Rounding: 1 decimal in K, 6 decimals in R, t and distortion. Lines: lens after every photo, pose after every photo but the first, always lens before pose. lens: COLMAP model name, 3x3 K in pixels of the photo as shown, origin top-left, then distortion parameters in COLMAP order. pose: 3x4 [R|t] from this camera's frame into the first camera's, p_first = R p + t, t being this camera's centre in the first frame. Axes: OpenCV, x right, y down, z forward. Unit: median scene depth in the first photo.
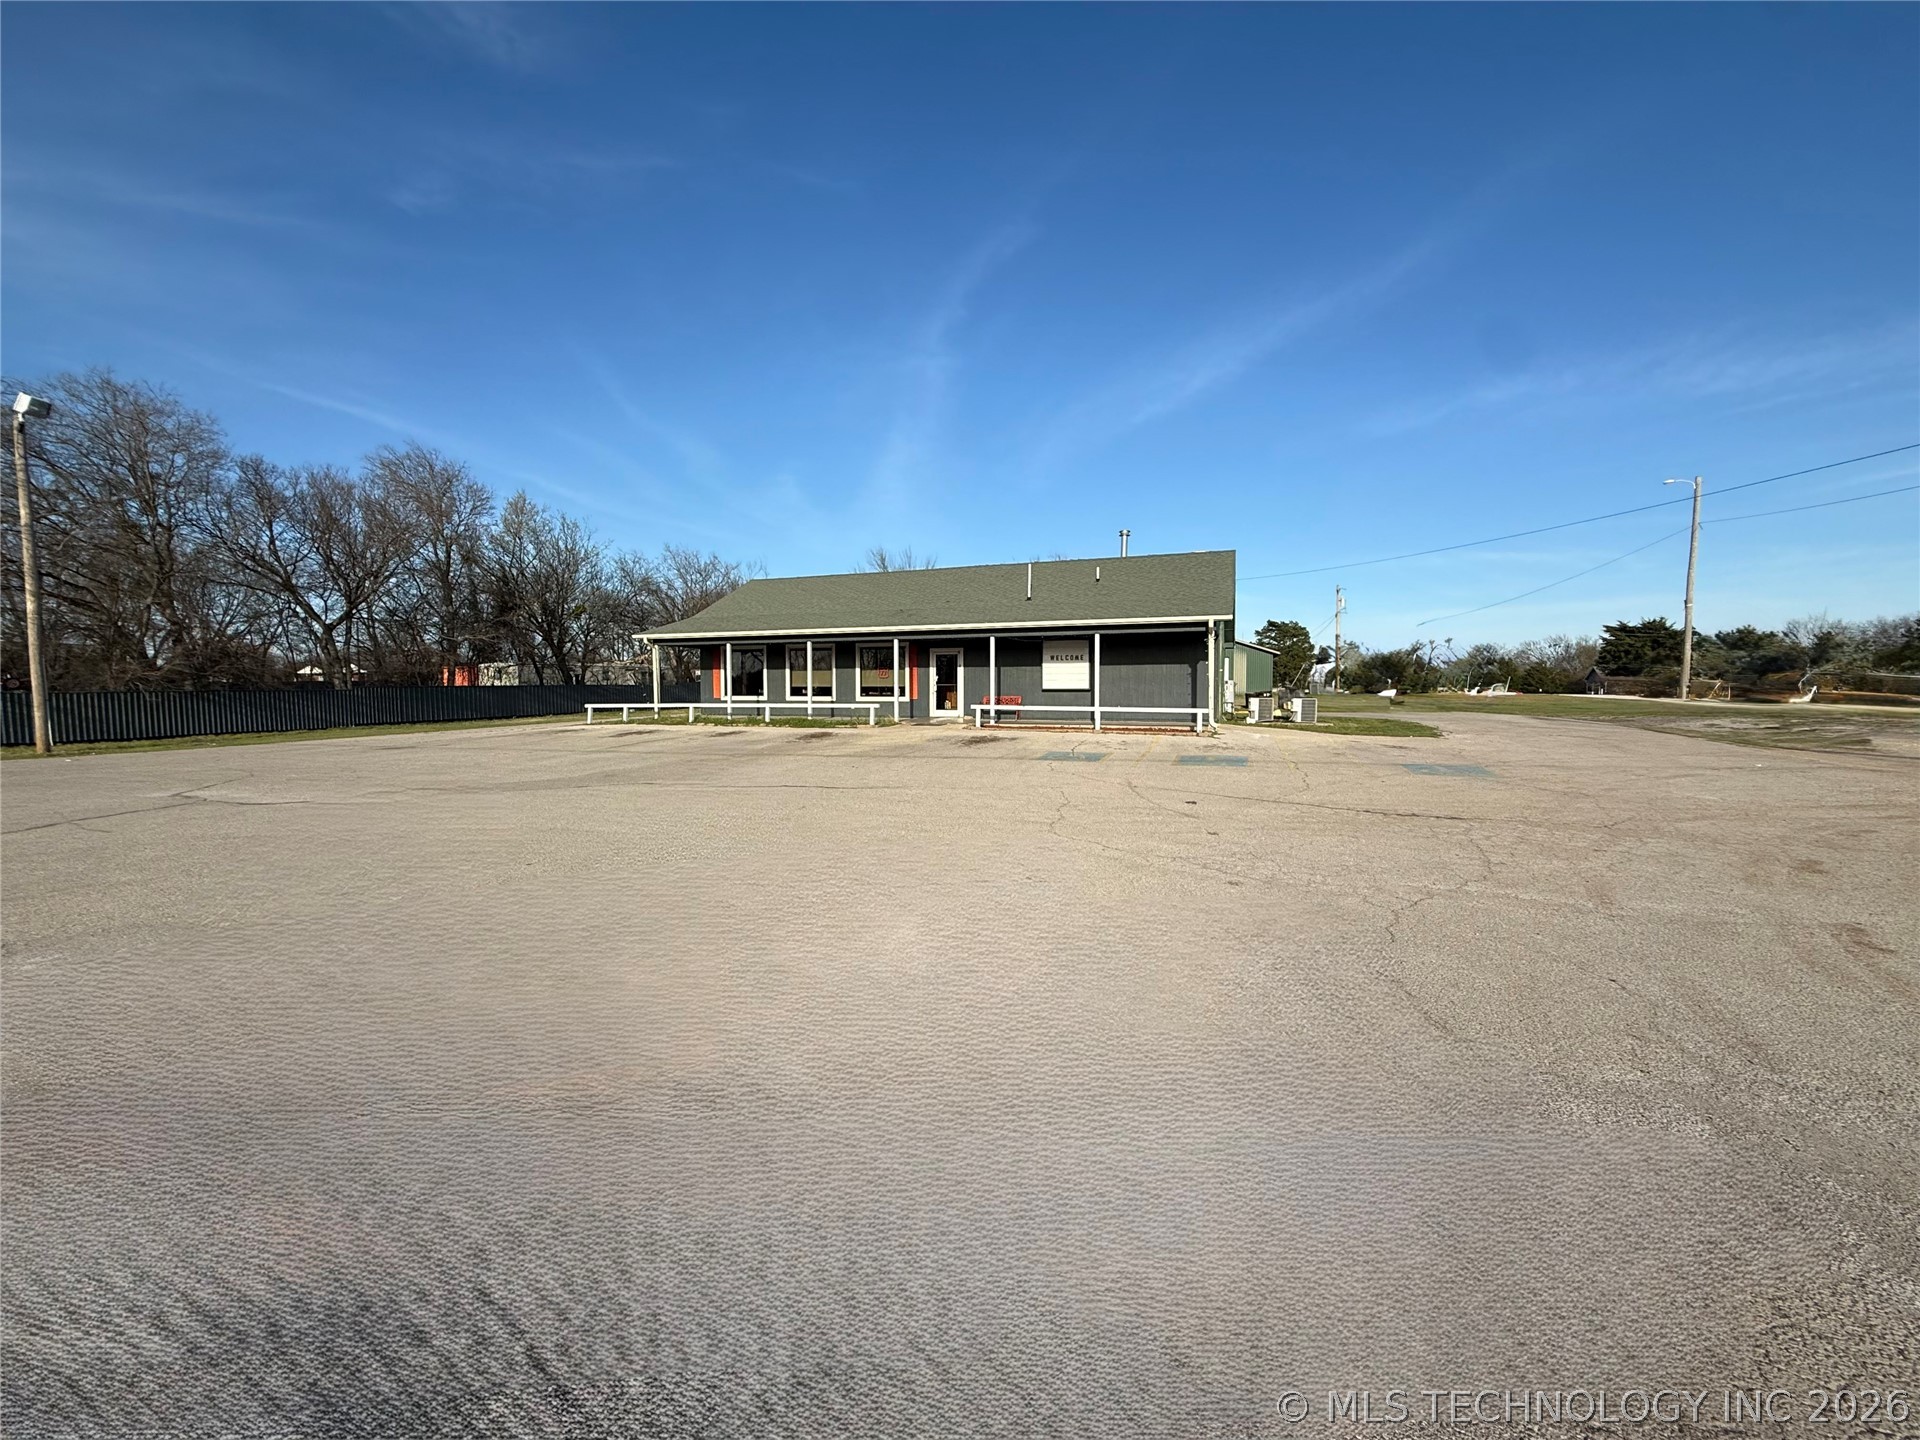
lens RADIAL K [[757.3, 0, 948.8], [0, 757.3, 713.7], [0, 0, 1]] dist [-0.007746, 0.000225]
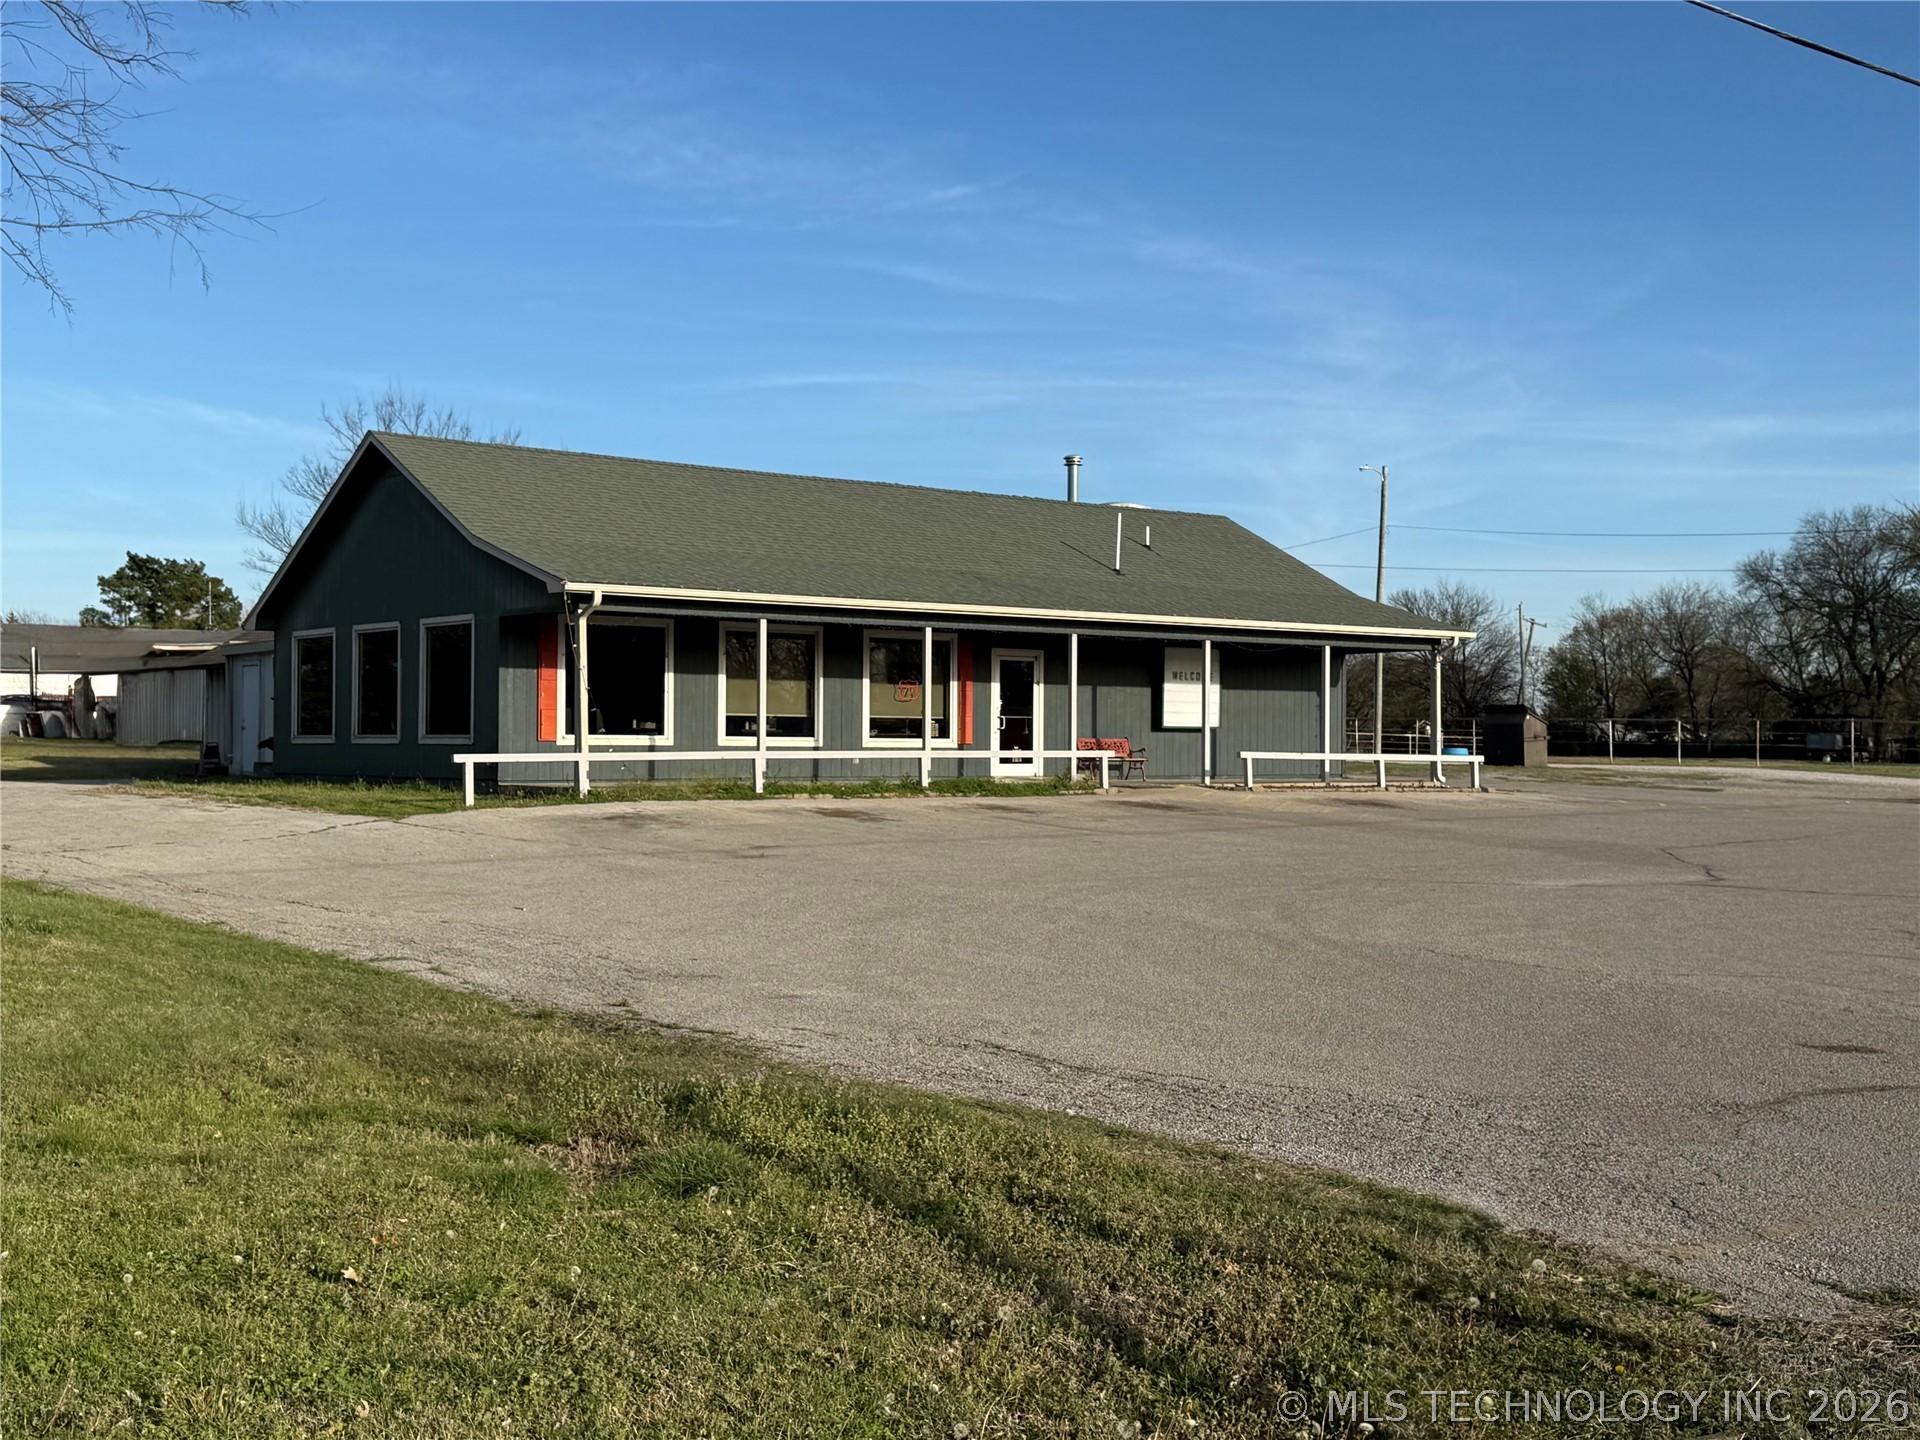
lens RADIAL K [[2104.7, 0, 979.3], [0, 2104.7, 701.9], [0, 0, 1]] dist [0.120621, 0.000000]
pose [[0.520580, 0.020608, 0.853564, -1.197227], [0.019393, 0.999165, -0.035951, 0.004385], [-0.853593, 0.035268, 0.519746, 0.224908]]
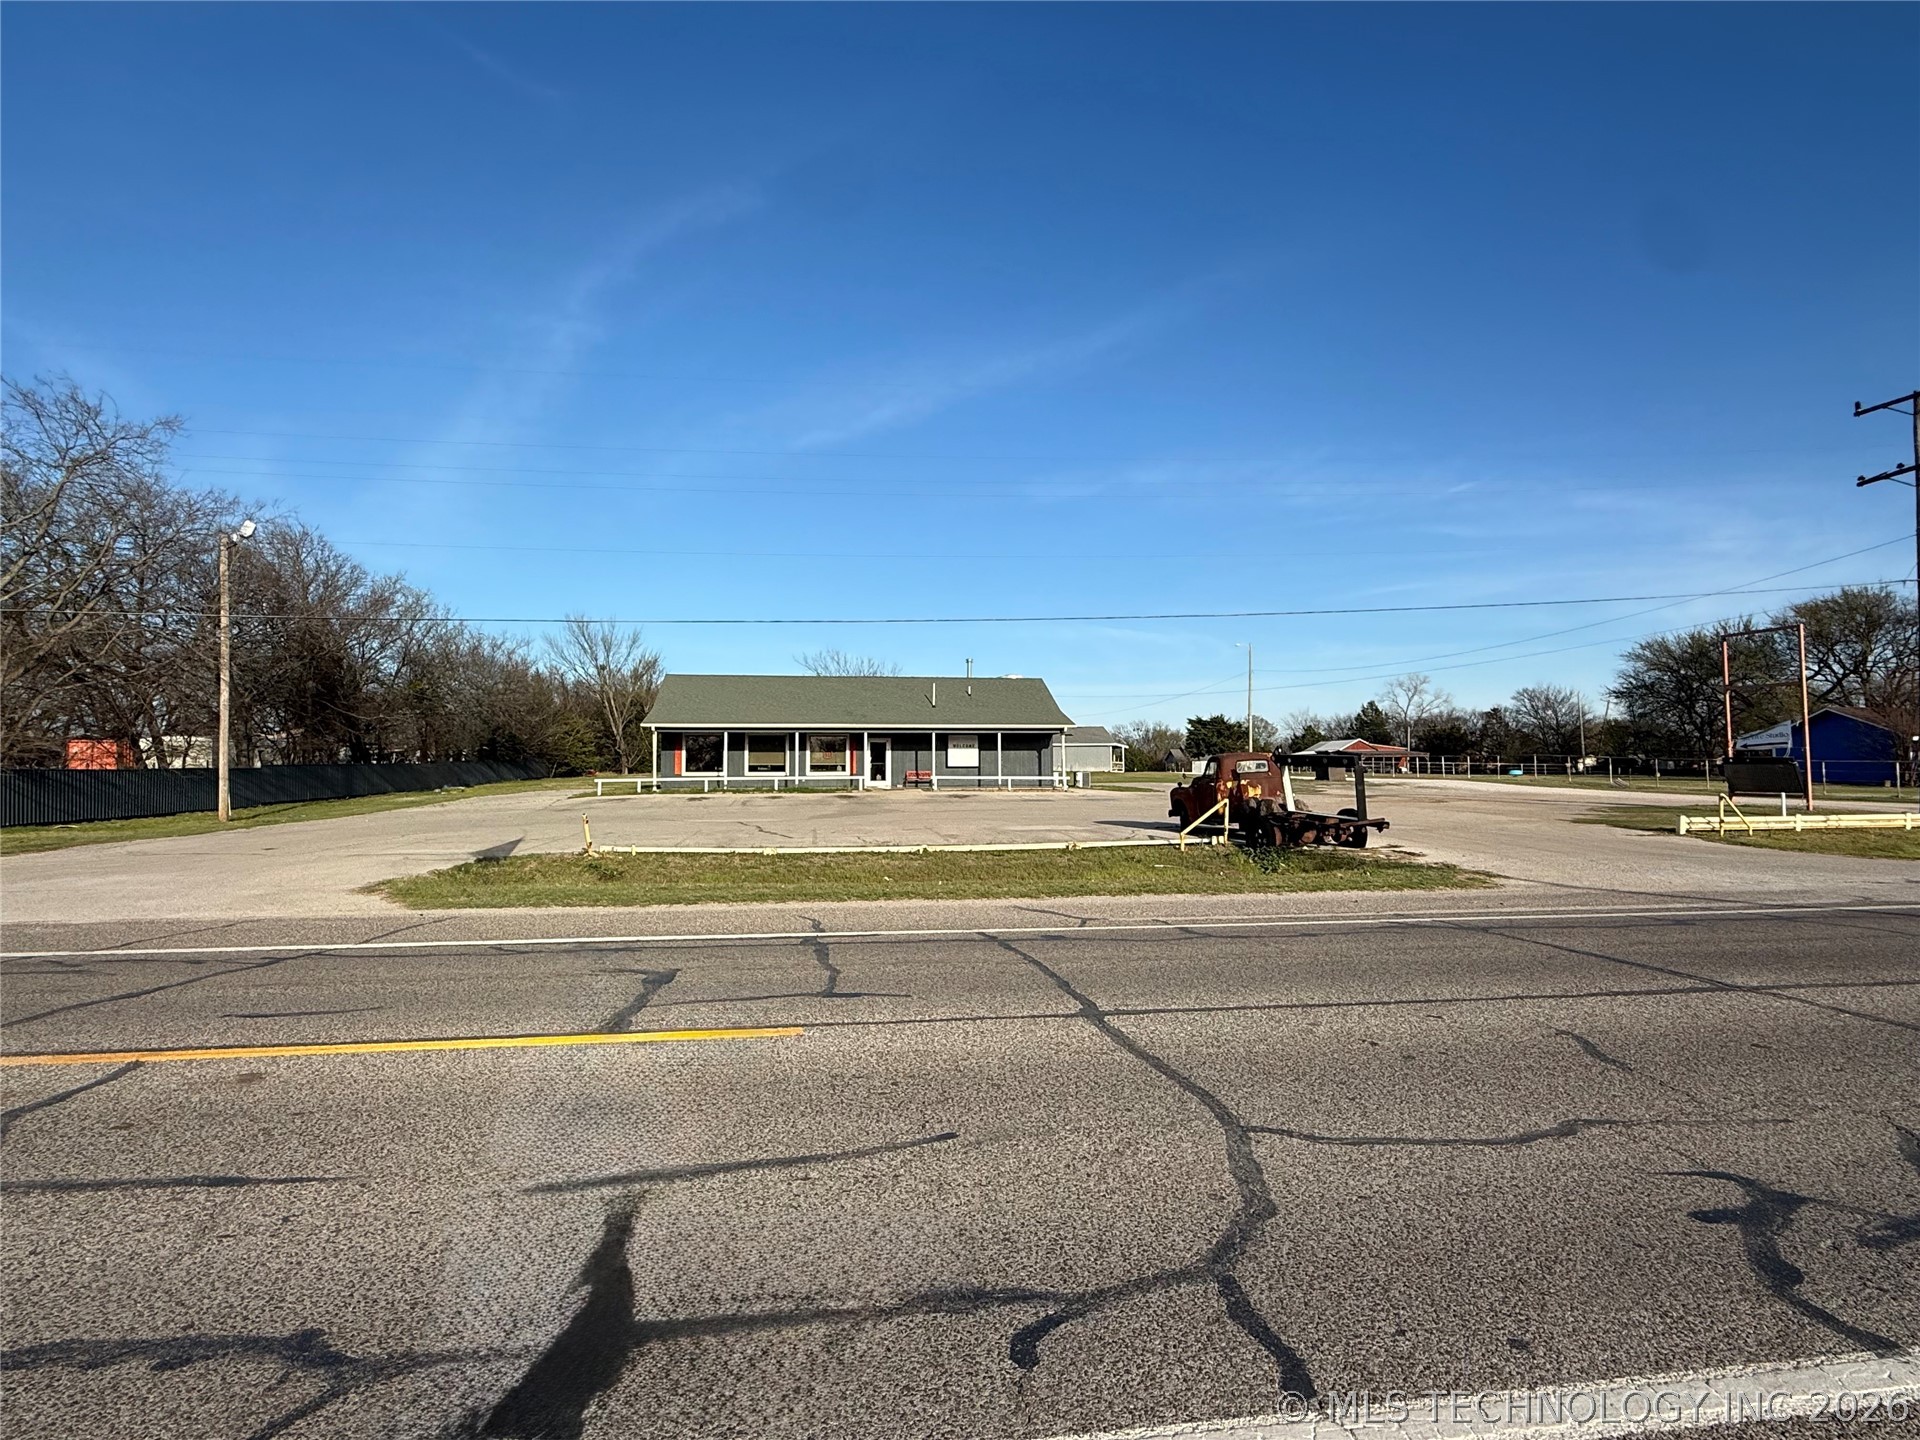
lens RADIAL K [[970.6, 0, 963.4], [0, 970.6, 721.0], [0, 0, 1]] dist [-0.006819, -0.000434]
pose [[0.868524, 0.023342, 0.495097, -0.713607], [0.017814, 0.996775, -0.078245, 0.026209], [-0.495326, 0.076778, 0.865307, -0.621729]]
